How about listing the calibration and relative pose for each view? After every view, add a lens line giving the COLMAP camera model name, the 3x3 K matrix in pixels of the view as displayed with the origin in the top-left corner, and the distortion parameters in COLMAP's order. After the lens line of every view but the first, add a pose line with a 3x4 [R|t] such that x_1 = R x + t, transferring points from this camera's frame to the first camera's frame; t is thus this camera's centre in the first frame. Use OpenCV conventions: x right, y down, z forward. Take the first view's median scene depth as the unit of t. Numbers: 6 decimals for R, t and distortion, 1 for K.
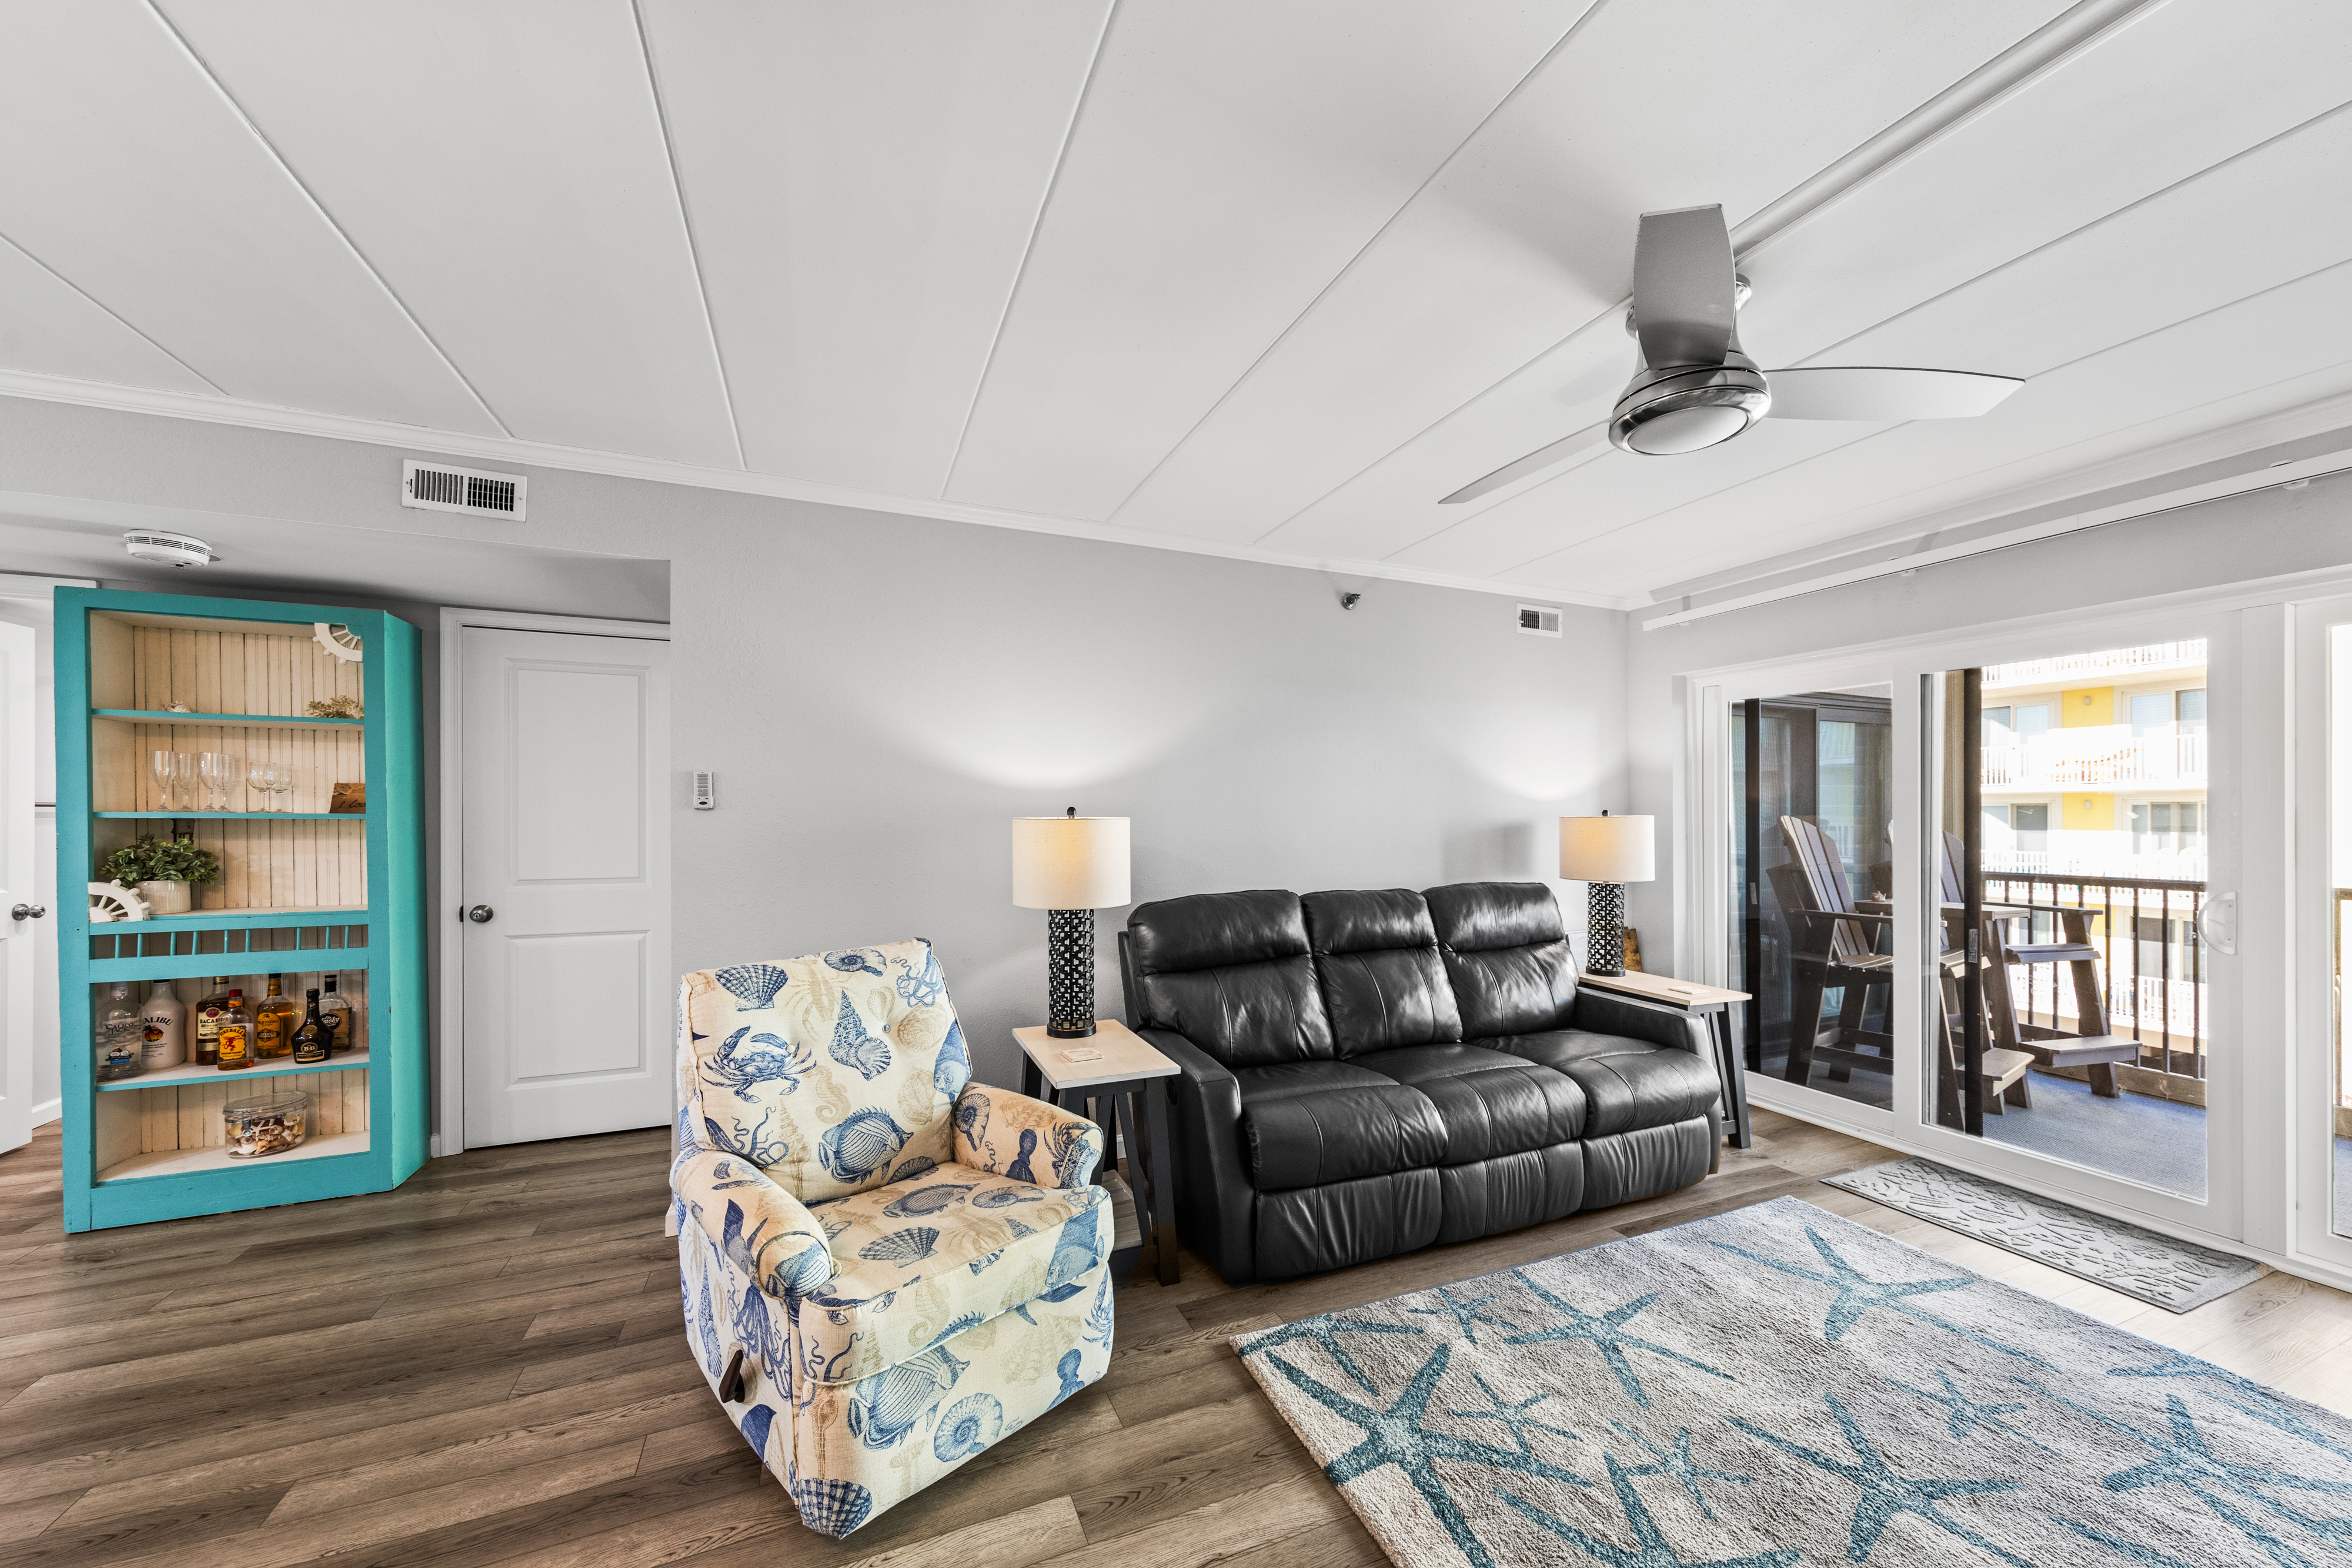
lens RADIAL K [[844.5, 0, 1181.1], [0, 844.5, 818.0], [0, 0, 1]] dist [0.001547, 0.000003]
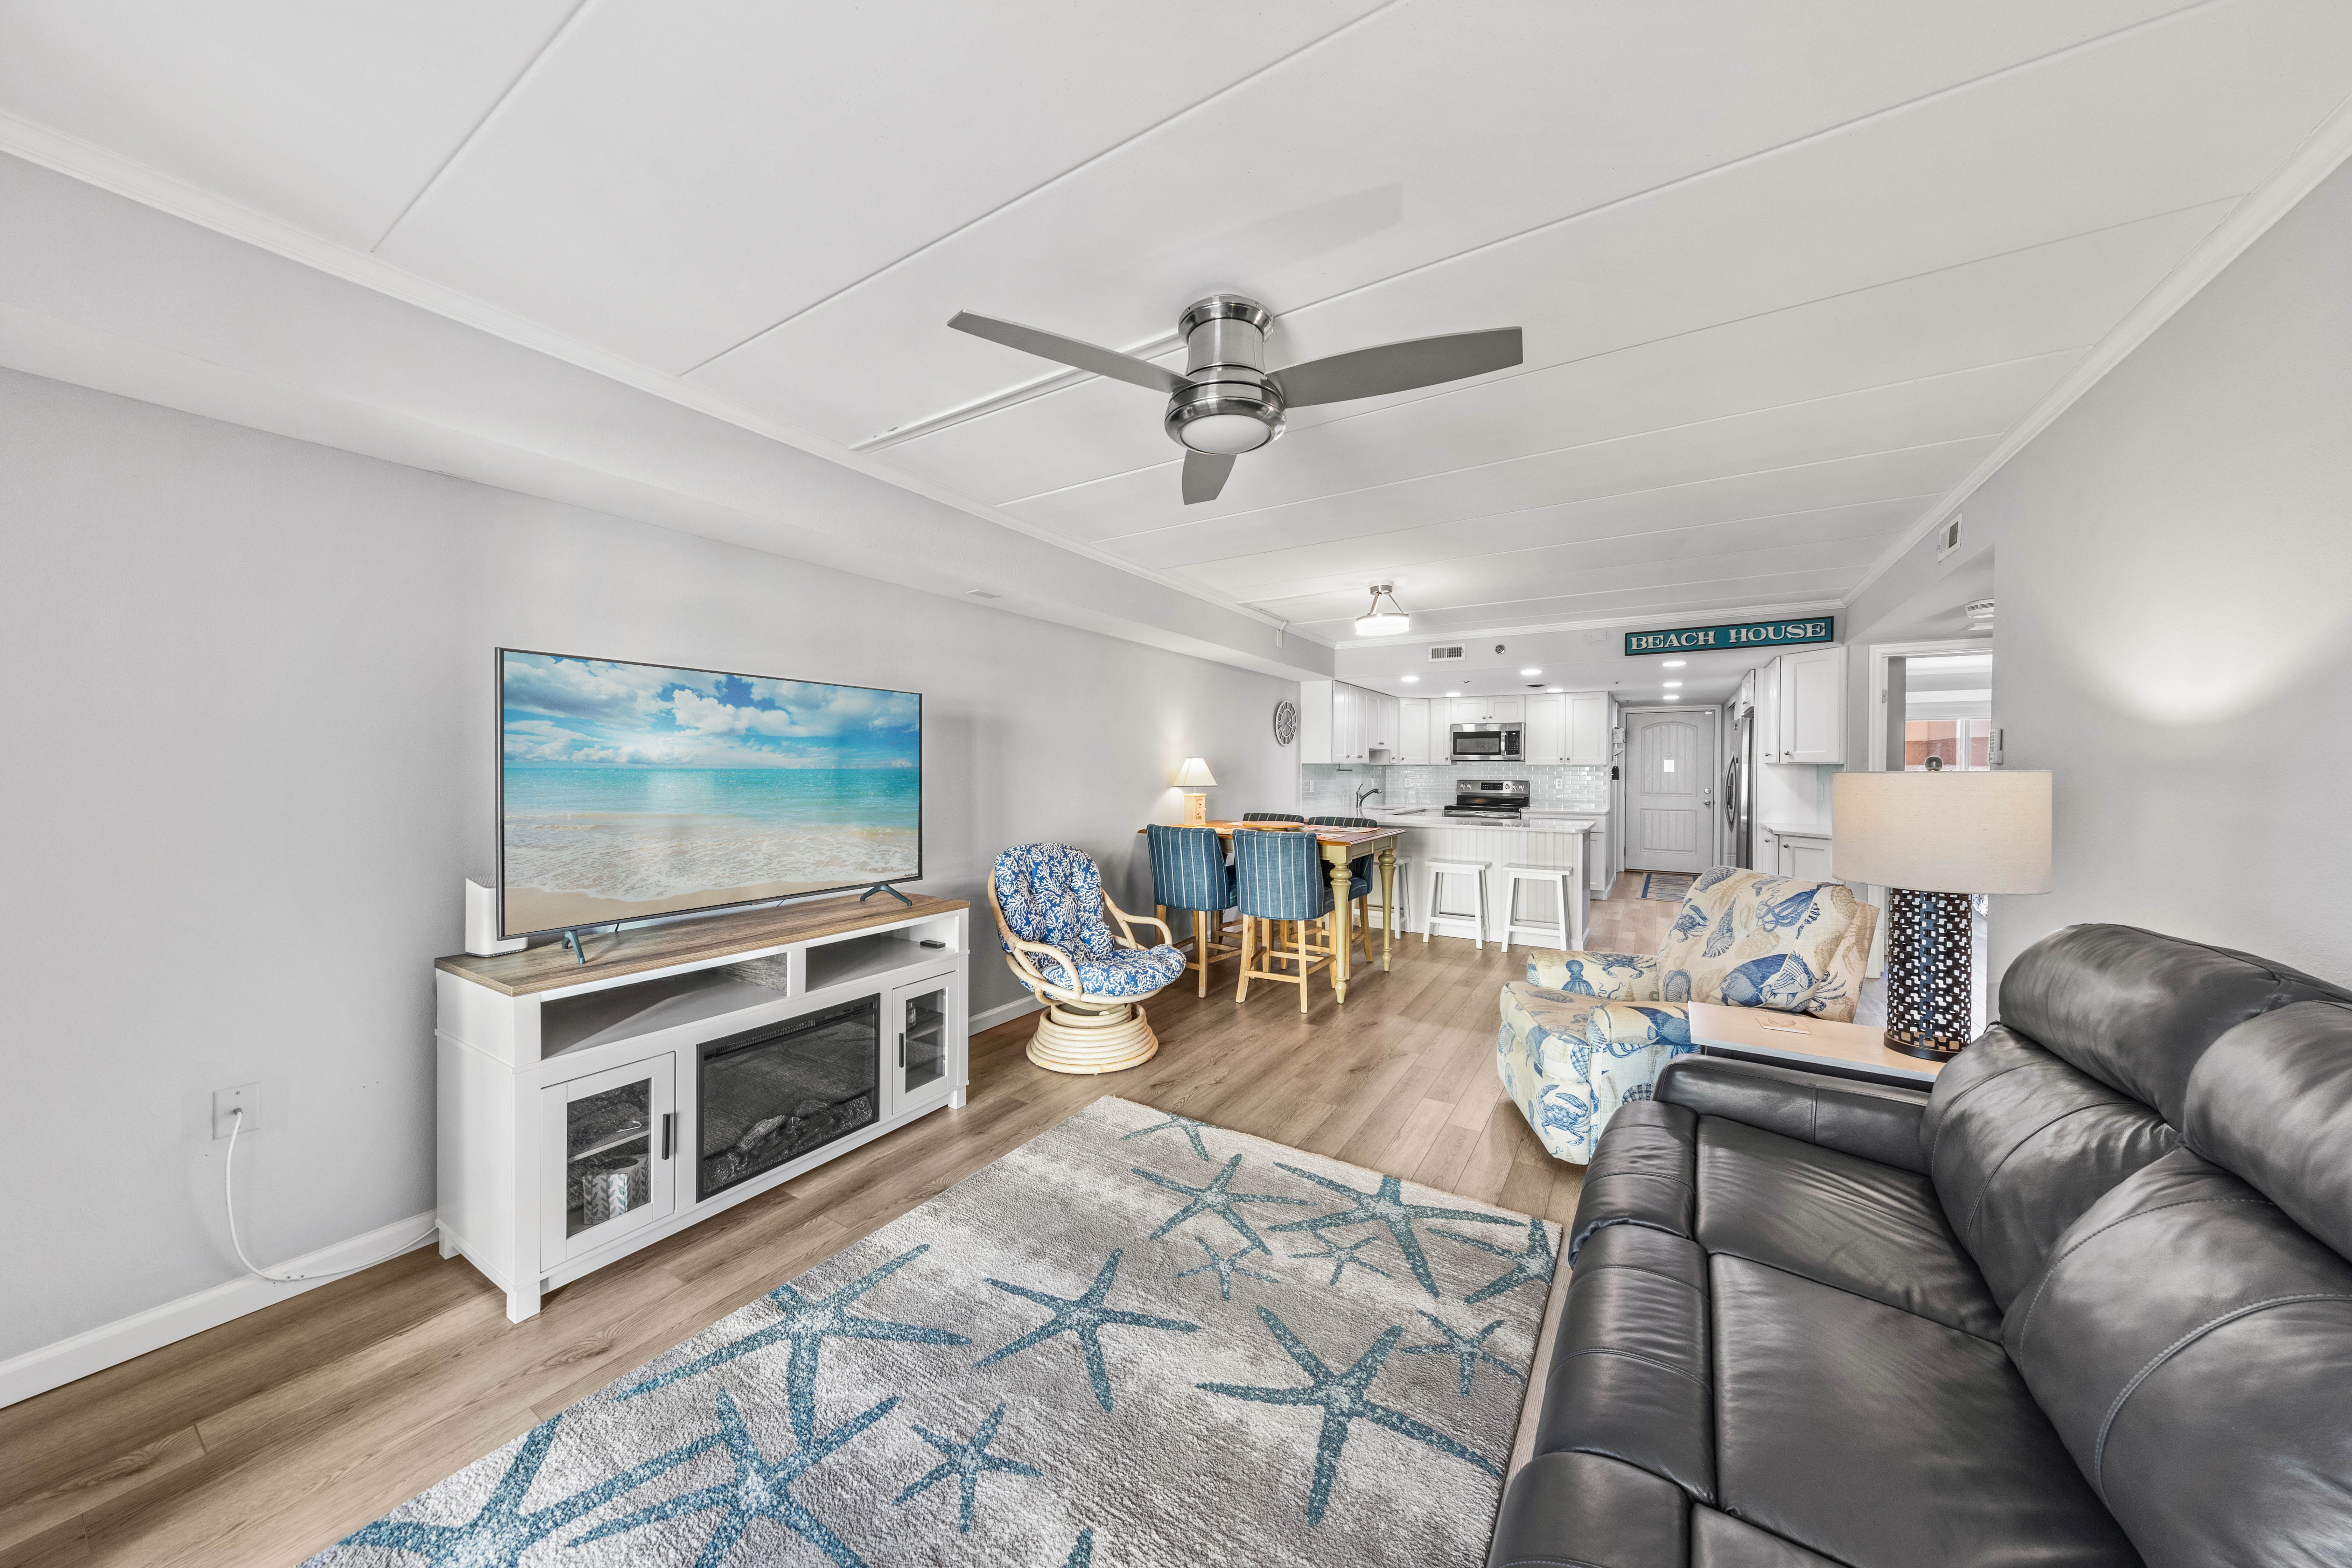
lens RADIAL K [[753.8, 0, 1183.6], [0, 753.8, 773.6], [0, 0, 1]] dist [0.010572, -0.002703]
pose [[-0.817963, 0.000973, -0.575269, 0.783390], [-0.002947, 0.999978, 0.005881, 0.001953], [0.575263, 0.006505, -0.817943, 1.142378]]
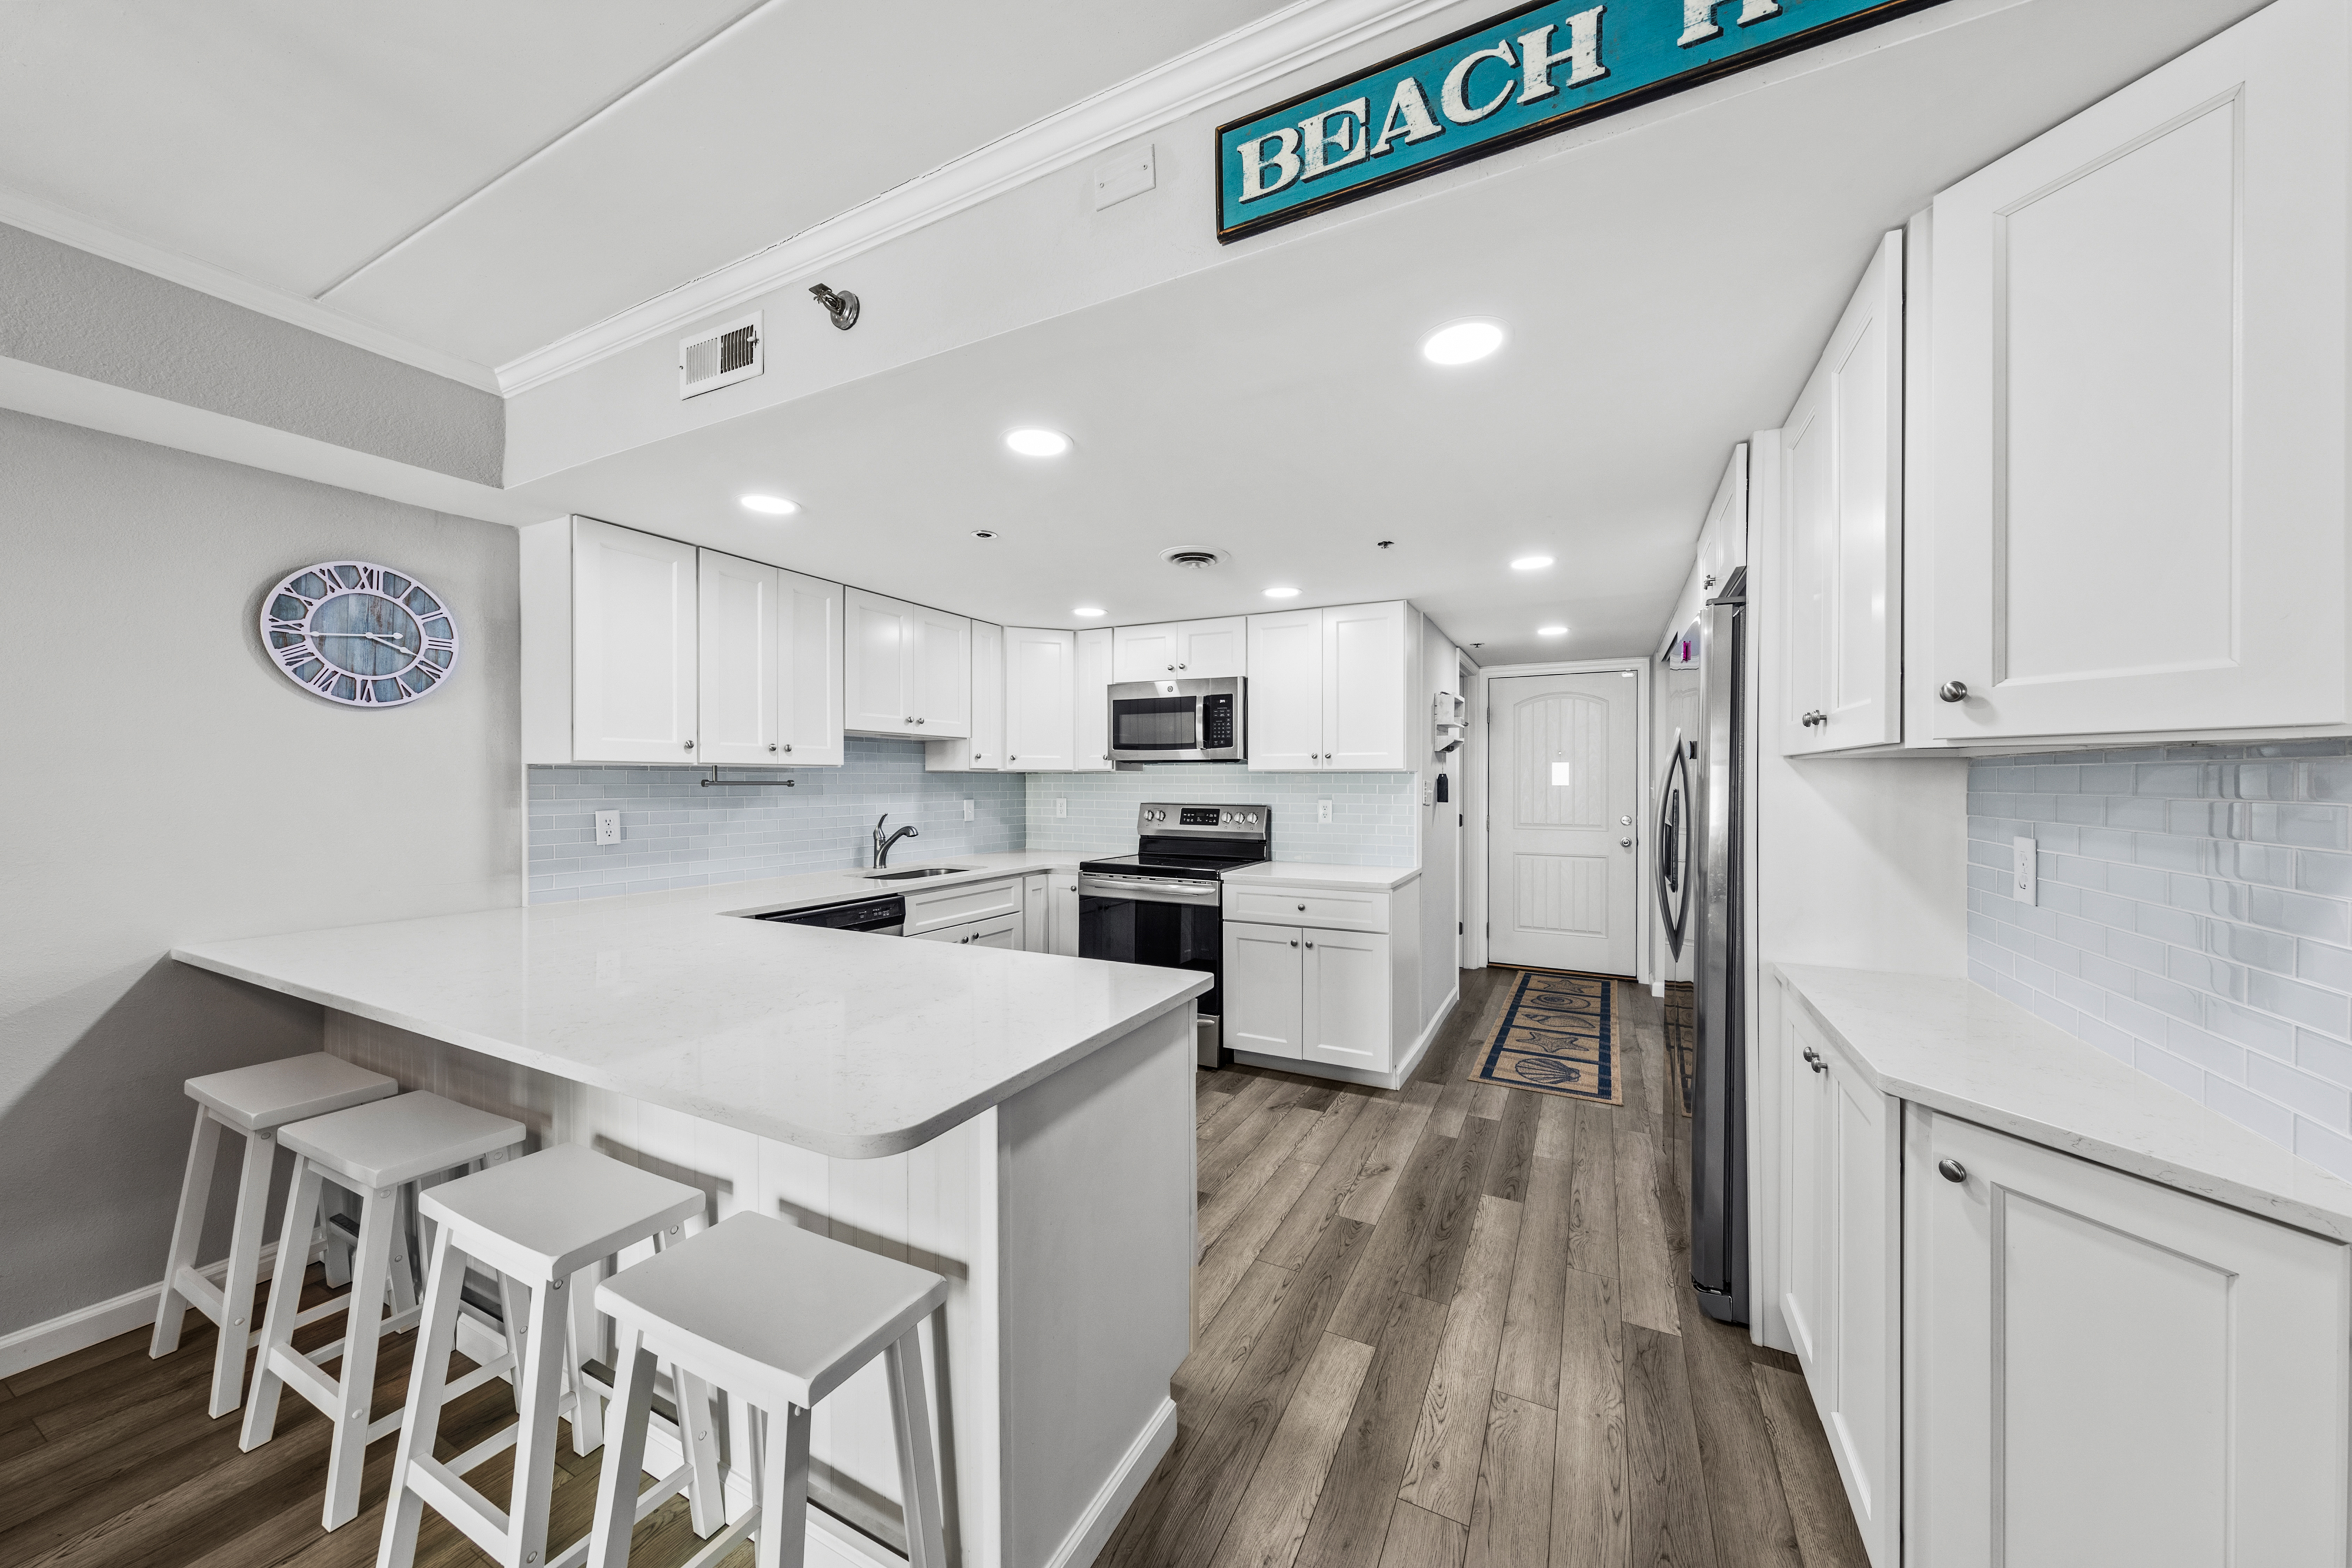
lens RADIAL K [[809.4, 0, 1195.2], [0, 809.4, 785.8], [0, 0, 1]] dist [0.001776, 0.000017]
pose [[-0.754900, 0.002623, -0.655835, -0.952602], [-0.000458, 0.999990, 0.004527, 0.001548], [0.655840, 0.003718, -0.754891, 0.532858]]
